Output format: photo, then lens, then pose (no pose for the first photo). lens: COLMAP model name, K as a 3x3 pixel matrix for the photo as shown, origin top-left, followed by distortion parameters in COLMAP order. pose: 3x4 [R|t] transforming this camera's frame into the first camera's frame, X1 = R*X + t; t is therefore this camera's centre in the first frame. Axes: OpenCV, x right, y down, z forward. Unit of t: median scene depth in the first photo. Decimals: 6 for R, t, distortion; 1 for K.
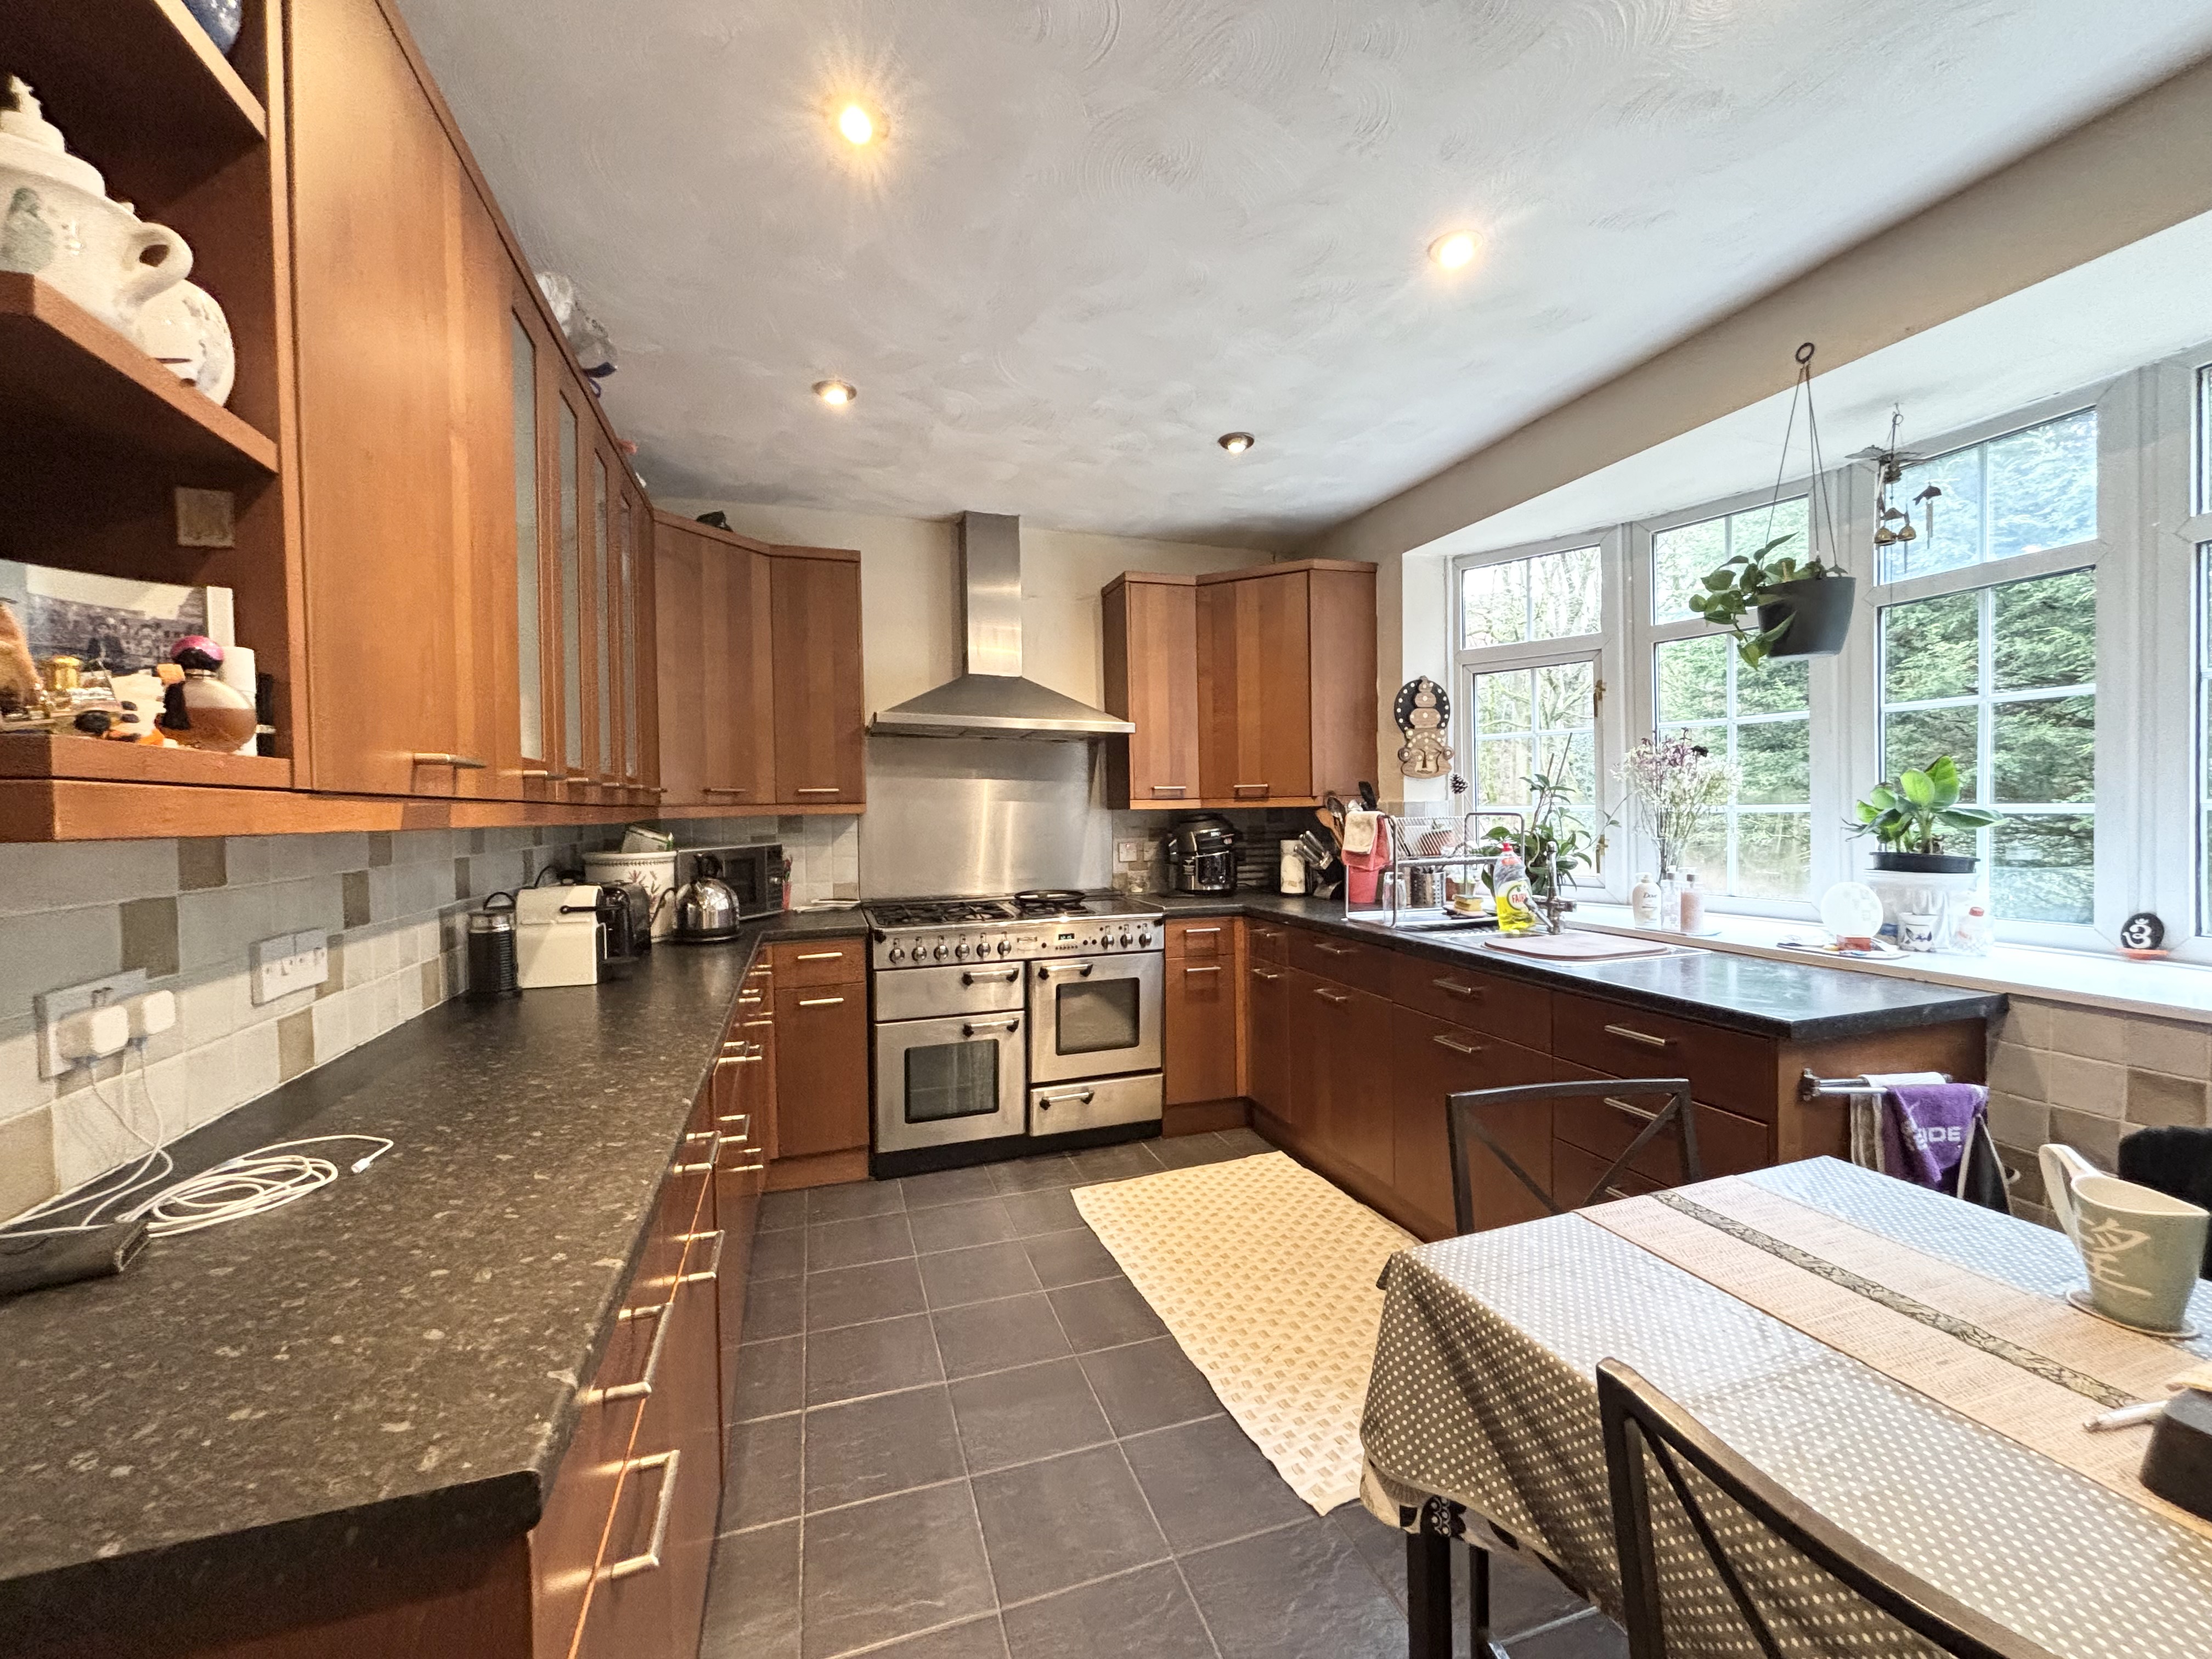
lens RADIAL K [[893.9, 0, 1106.9], [0, 893.9, 815.0], [0, 0, 1]] dist [0.005568, -0.000547]
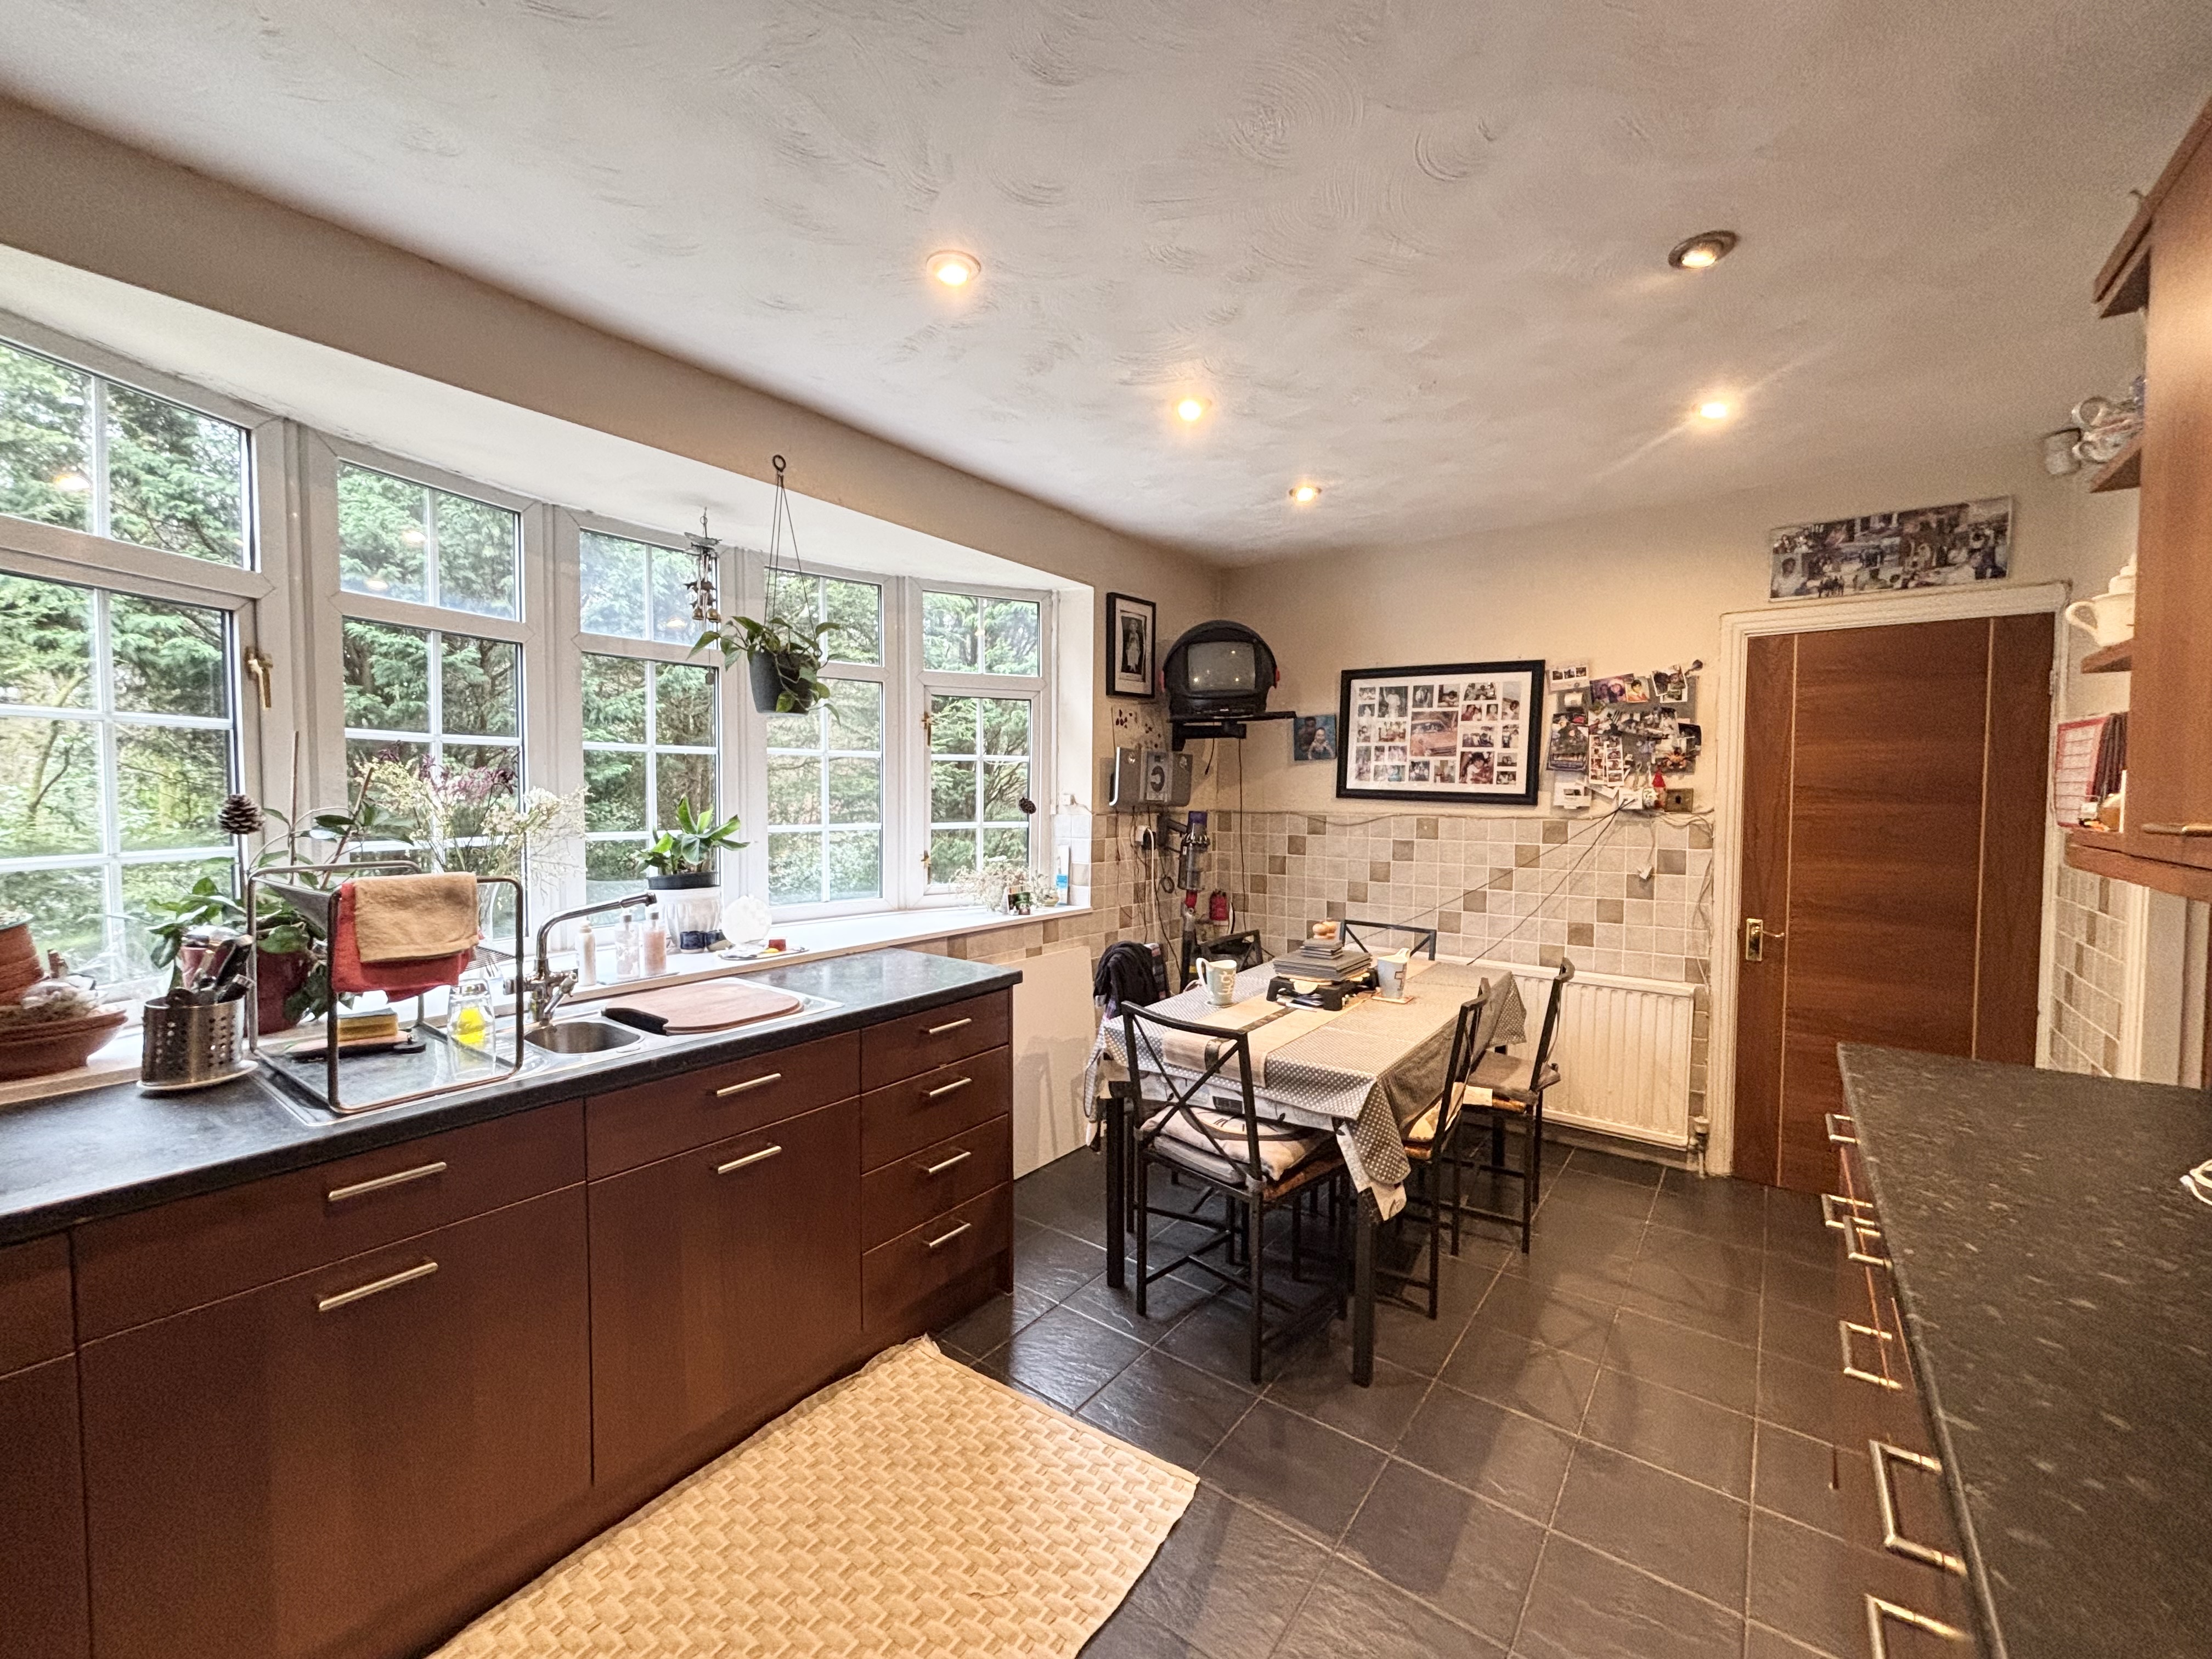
lens RADIAL K [[893.9, 0, 1111.4], [0, 893.9, 836.3], [0, 0, 1]] dist [0.005568, -0.000547]
pose [[-0.580074, -0.022784, 0.814245, -0.519500], [0.016332, 0.999082, 0.039592, -0.062564], [-0.814400, 0.036265, -0.579169, 1.500027]]
